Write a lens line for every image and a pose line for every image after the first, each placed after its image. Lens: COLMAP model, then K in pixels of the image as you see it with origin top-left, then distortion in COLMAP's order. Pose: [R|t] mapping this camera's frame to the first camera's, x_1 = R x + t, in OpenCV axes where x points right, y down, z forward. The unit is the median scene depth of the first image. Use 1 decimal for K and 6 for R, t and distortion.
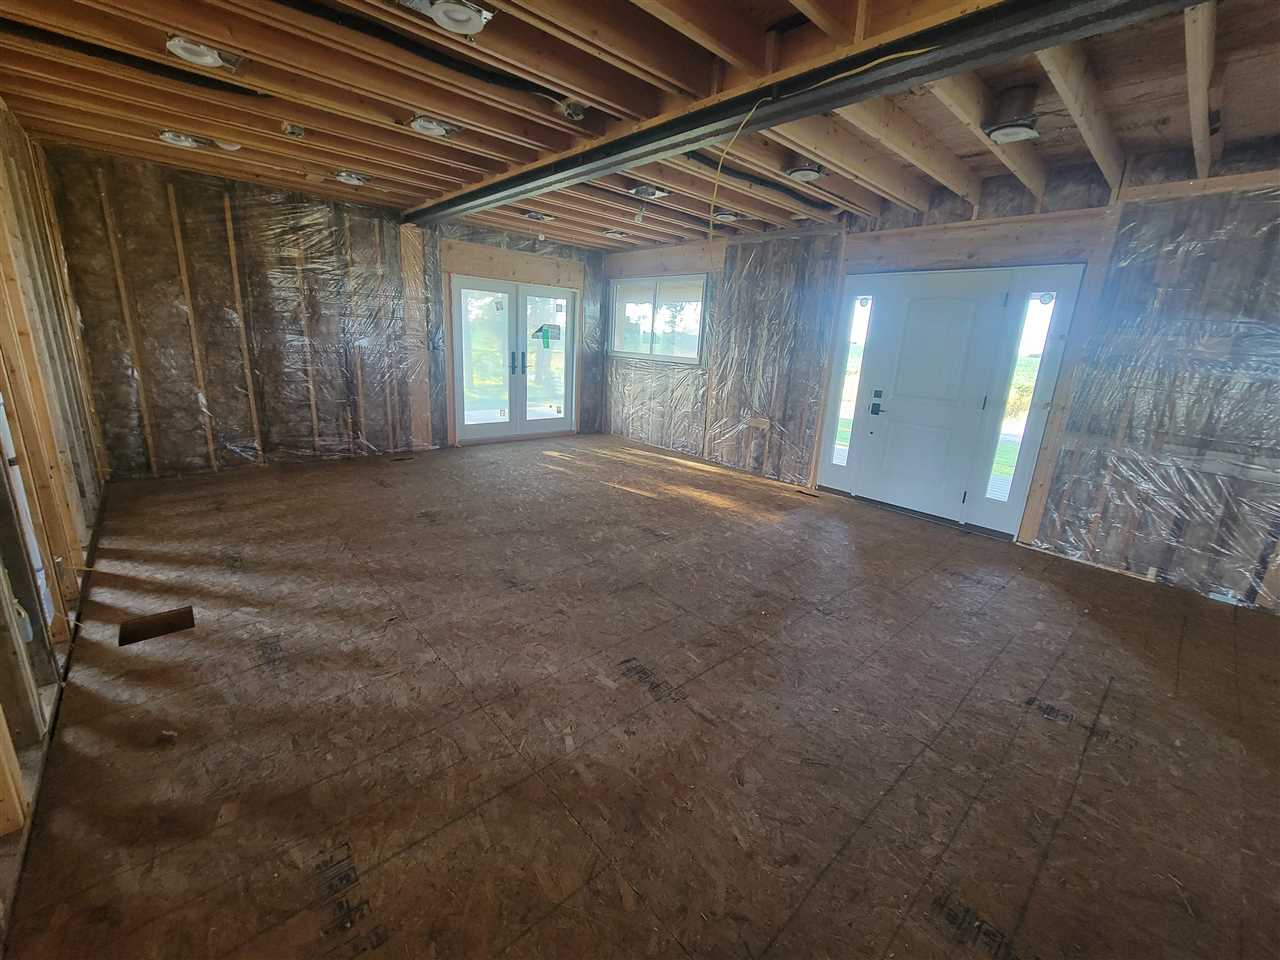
lens RADIAL K [[522.5, 0, 638.6], [0, 522.5, 470.4], [0, 0, 1]] dist [0.001545, 0.000188]
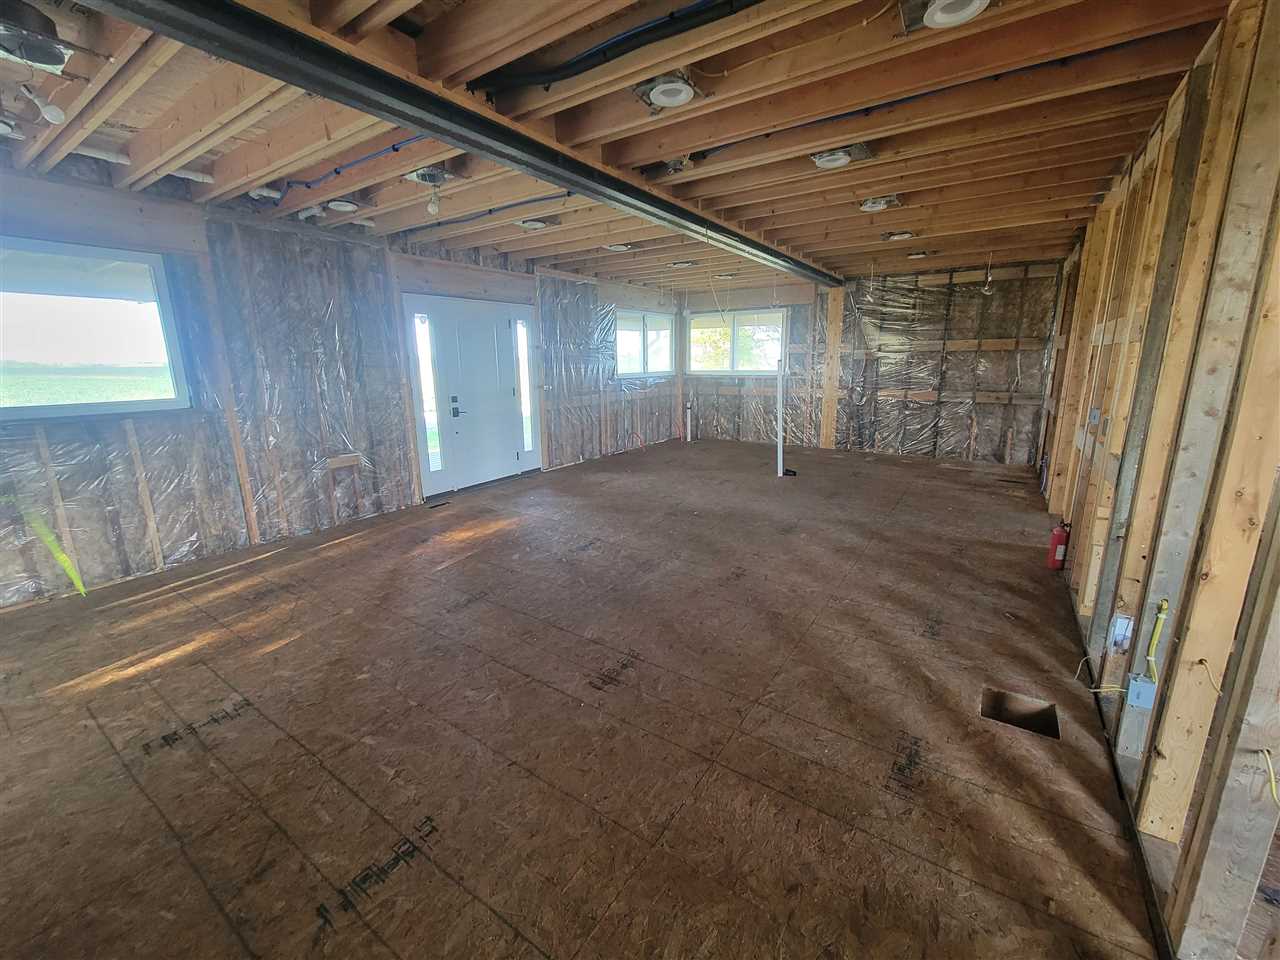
lens RADIAL K [[522.5, 0, 638.6], [0, 522.5, 470.4], [0, 0, 1]] dist [0.001545, 0.000188]
pose [[-0.238148, -0.254663, 0.937247, -0.902323], [0.244715, 0.918143, 0.311653, -0.306088], [-0.939894, 0.303578, -0.156334, 0.979299]]
